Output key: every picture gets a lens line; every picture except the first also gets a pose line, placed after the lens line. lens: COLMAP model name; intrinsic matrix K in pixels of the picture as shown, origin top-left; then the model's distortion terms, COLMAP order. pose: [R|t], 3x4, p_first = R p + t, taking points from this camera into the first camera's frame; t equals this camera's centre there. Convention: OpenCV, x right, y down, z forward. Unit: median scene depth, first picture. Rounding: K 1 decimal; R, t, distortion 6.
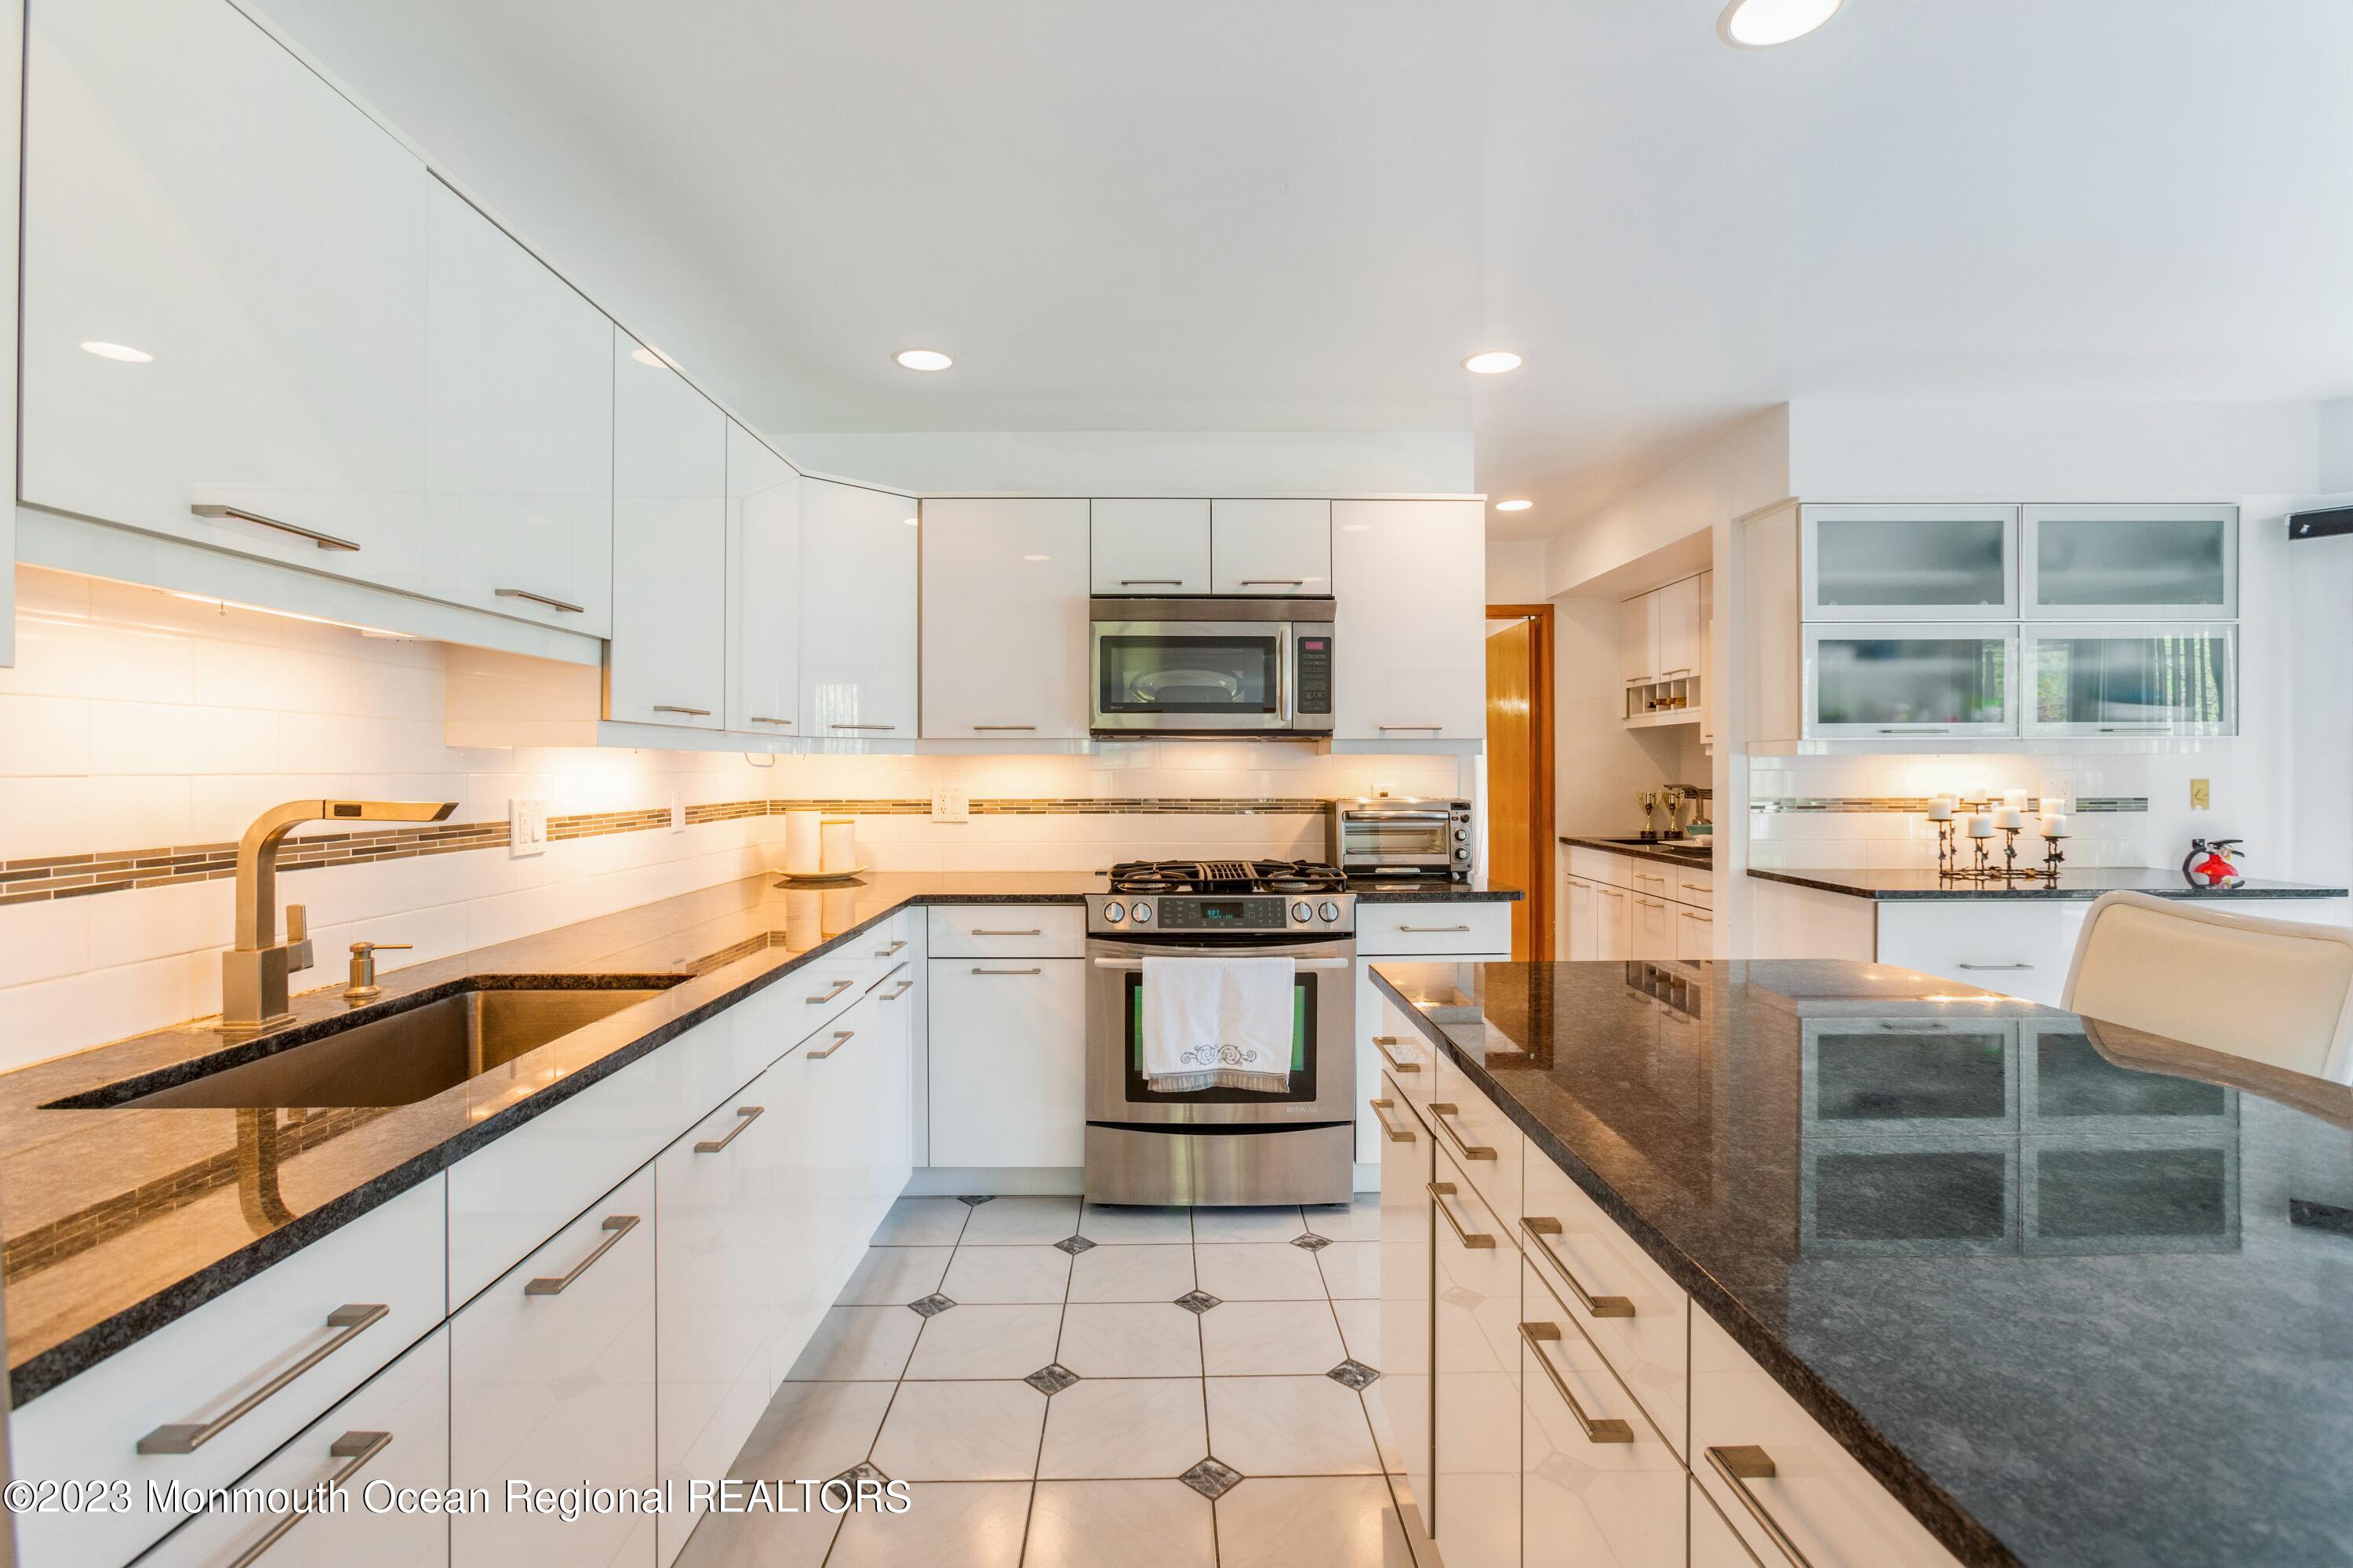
lens RADIAL K [[1104.8, 0, 1171.0], [0, 1104.8, 768.0], [0, 0, 1]] dist [0.003187, -0.000233]
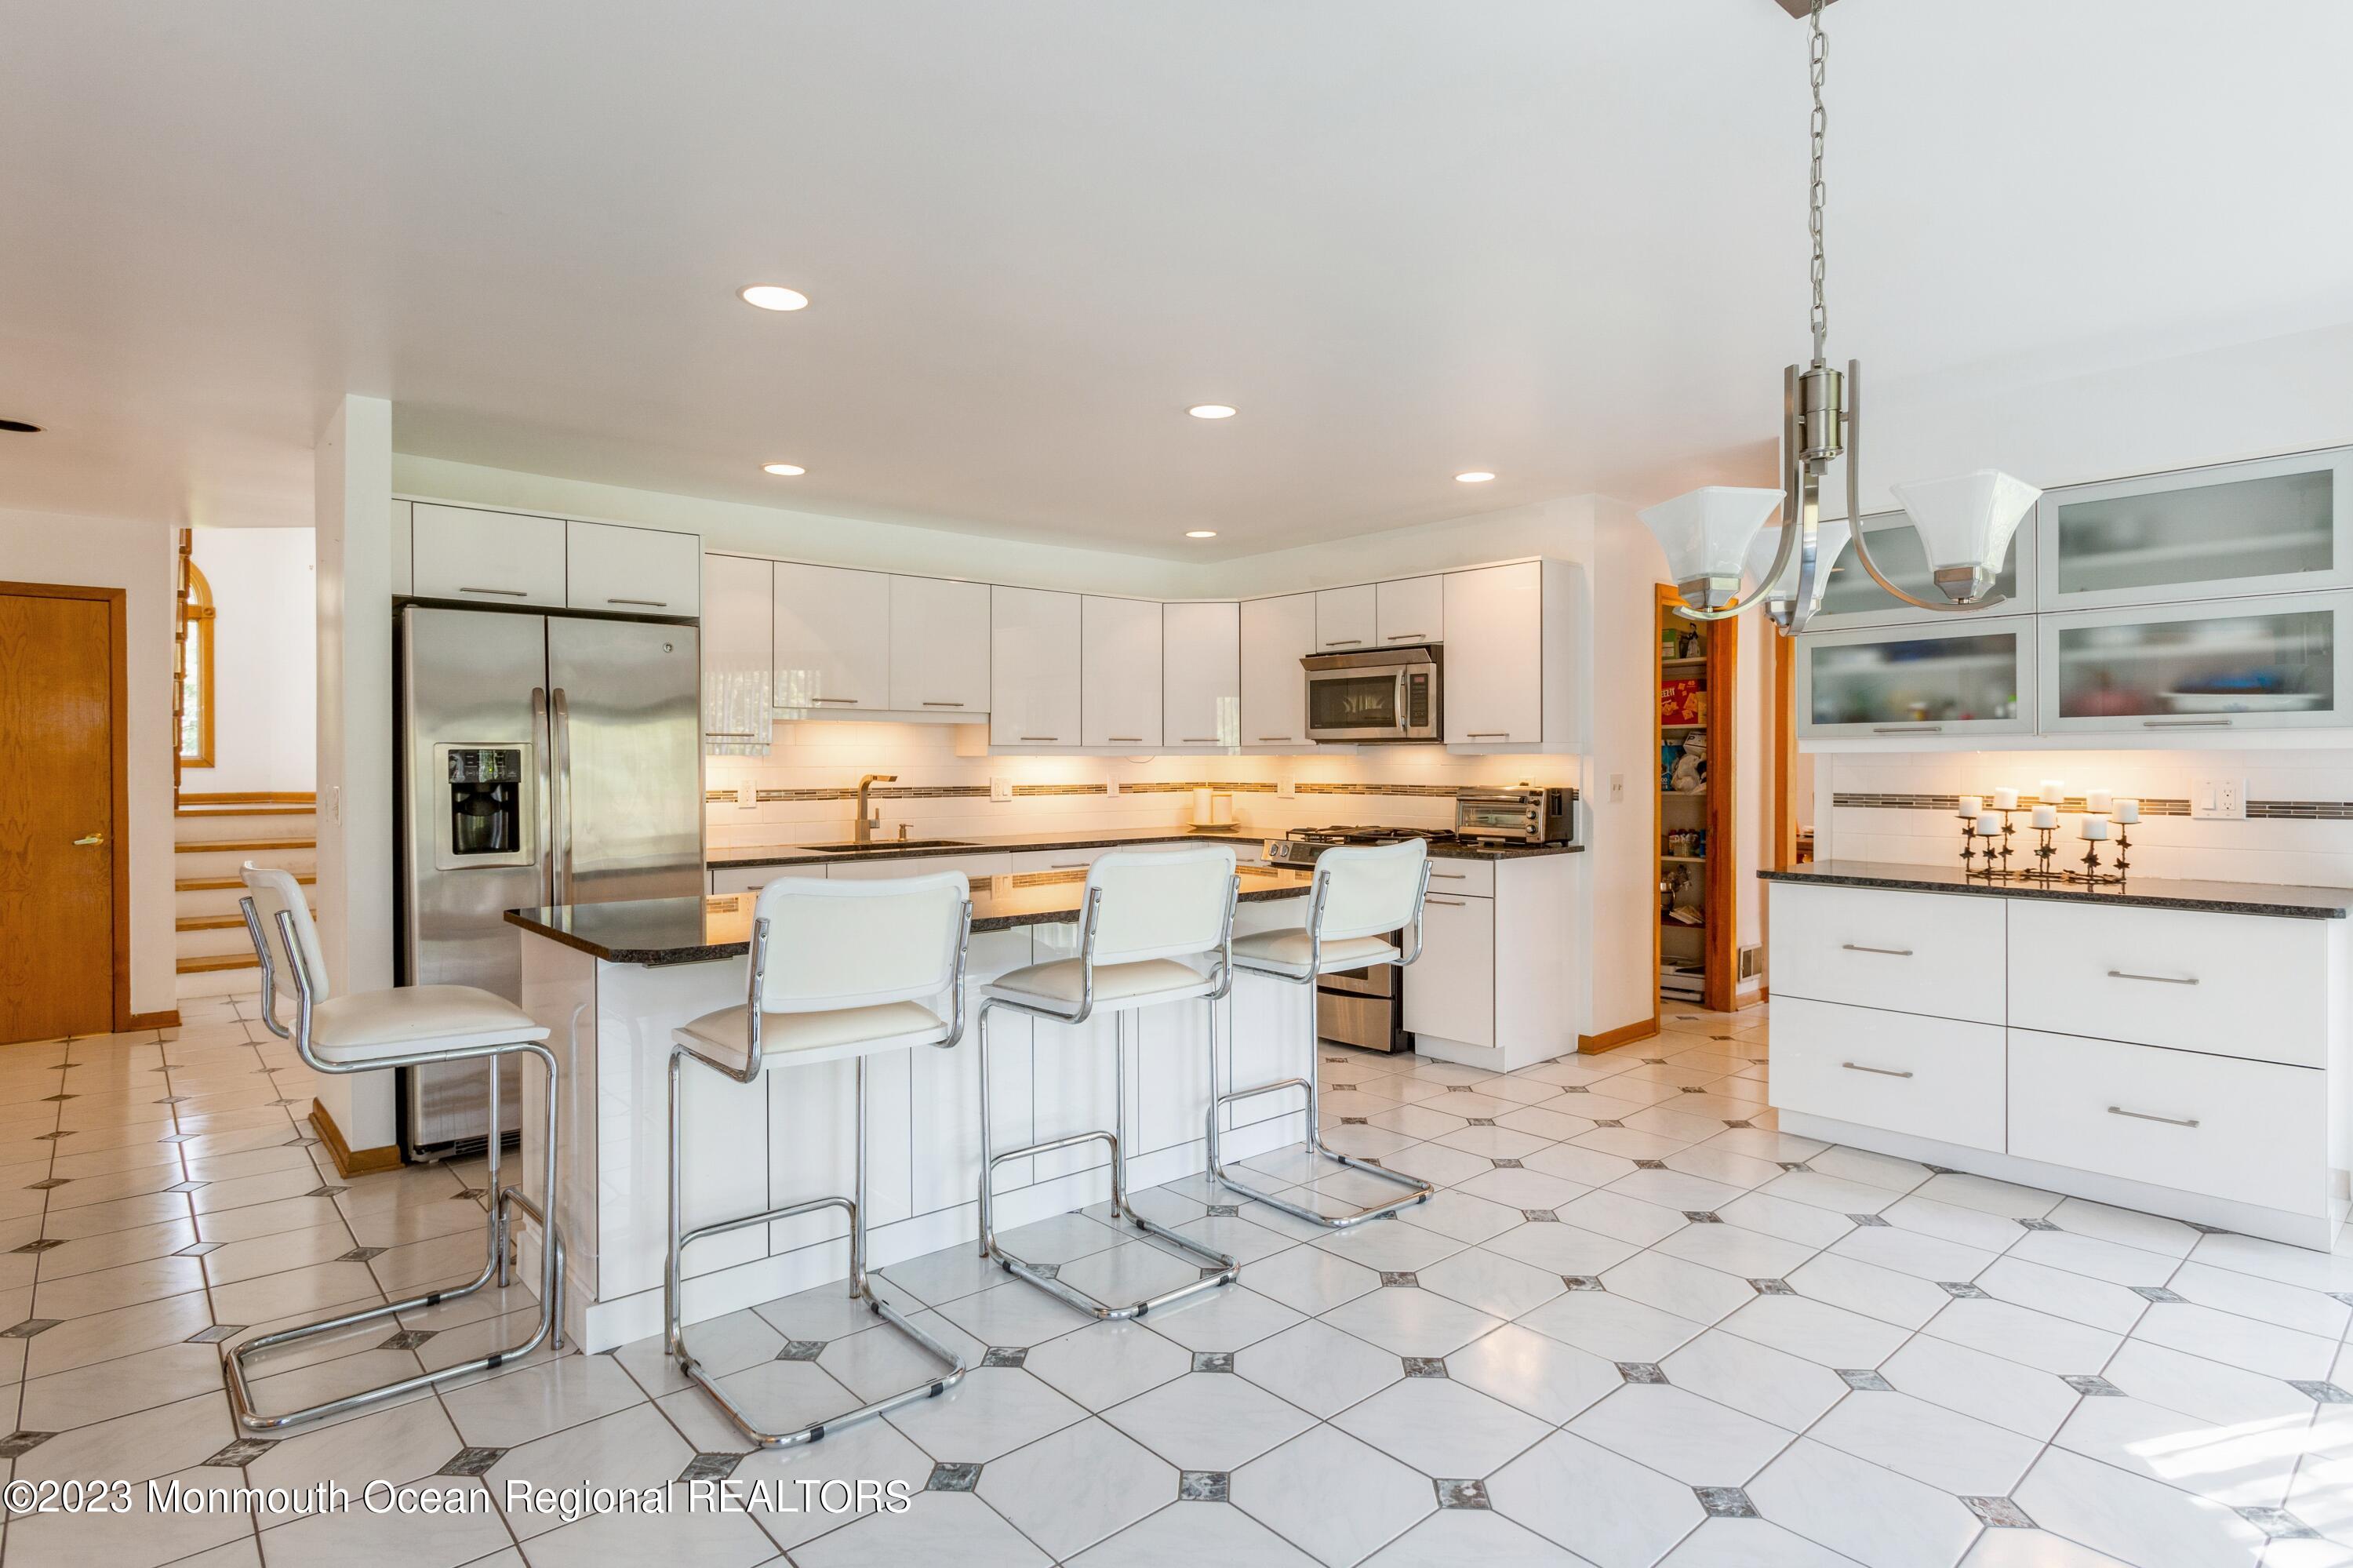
lens RADIAL K [[1232.1, 0, 1177.9], [0, 1232.1, 797.3], [0, 0, 1]] dist [-0.004230, -0.000312]
pose [[0.643616, 0.022003, -0.765032, 1.143426], [0.002591, 0.999518, 0.030927, -0.007180], [0.765344, -0.021887, 0.643249, -0.282027]]
